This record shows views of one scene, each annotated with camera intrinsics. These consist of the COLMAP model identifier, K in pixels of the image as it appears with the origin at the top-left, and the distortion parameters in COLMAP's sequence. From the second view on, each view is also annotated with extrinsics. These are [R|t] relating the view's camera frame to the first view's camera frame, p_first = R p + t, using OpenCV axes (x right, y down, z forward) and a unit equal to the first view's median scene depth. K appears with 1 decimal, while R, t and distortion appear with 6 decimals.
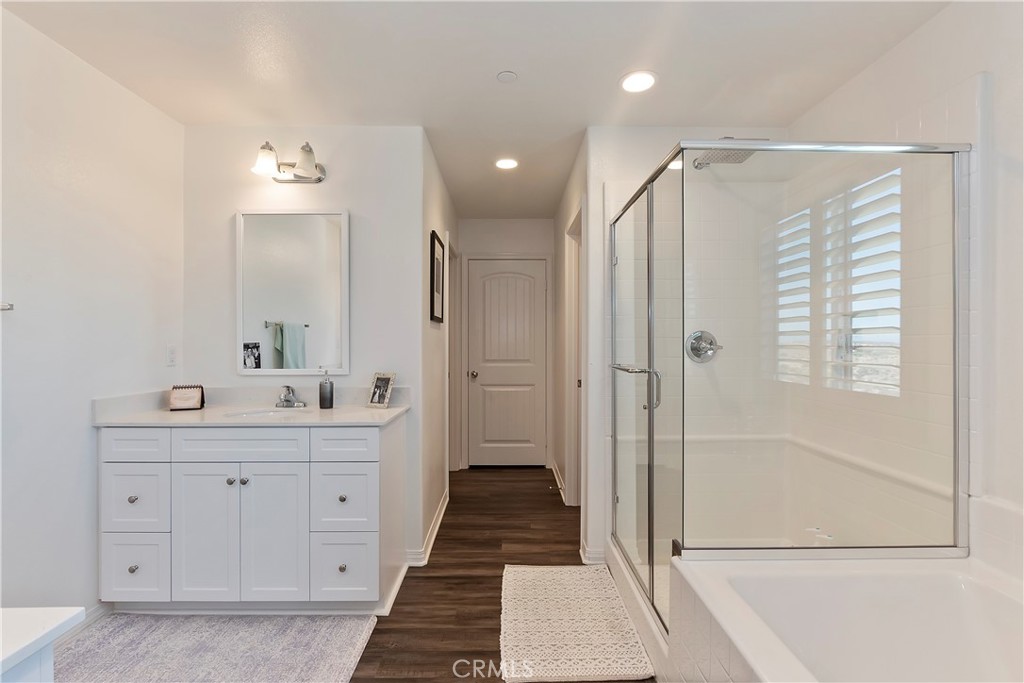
lens RADIAL K [[474.6, 0, 513.3], [0, 474.6, 336.5], [0, 0, 1]] dist [-0.008386, 0.004208]
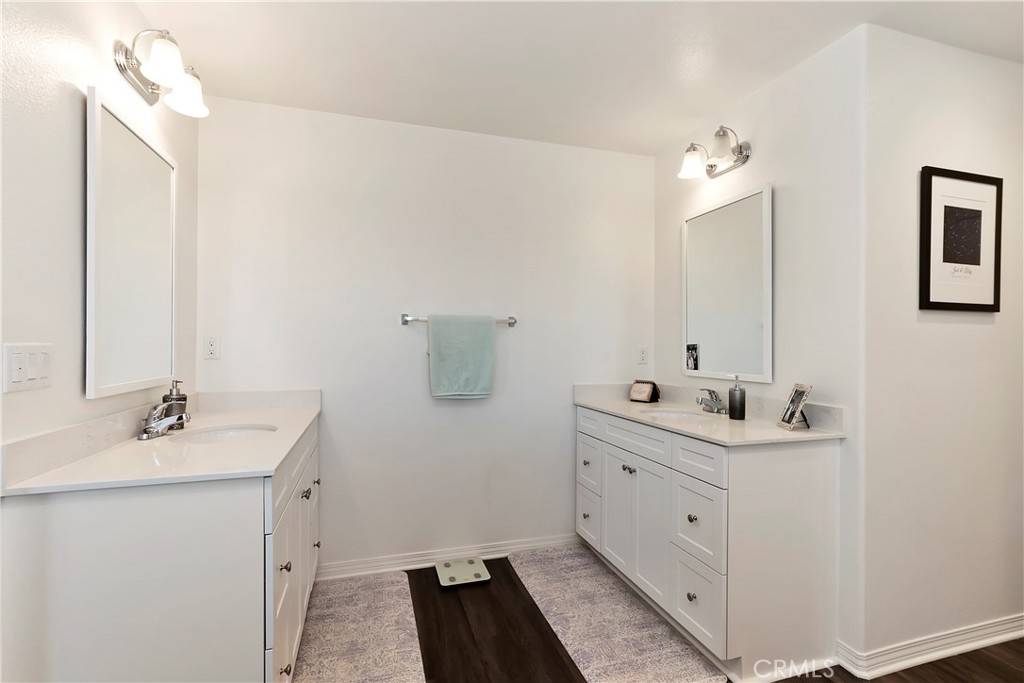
lens RADIAL K [[474.6, 0, 511.1], [0, 474.6, 341.5], [0, 0, 1]] dist [-0.008386, 0.004208]
pose [[0.277529, -0.007472, -0.960688, 0.332171], [0.002709, 0.999972, -0.006995, 0.013642], [0.960714, -0.000661, 0.277541, 0.357066]]
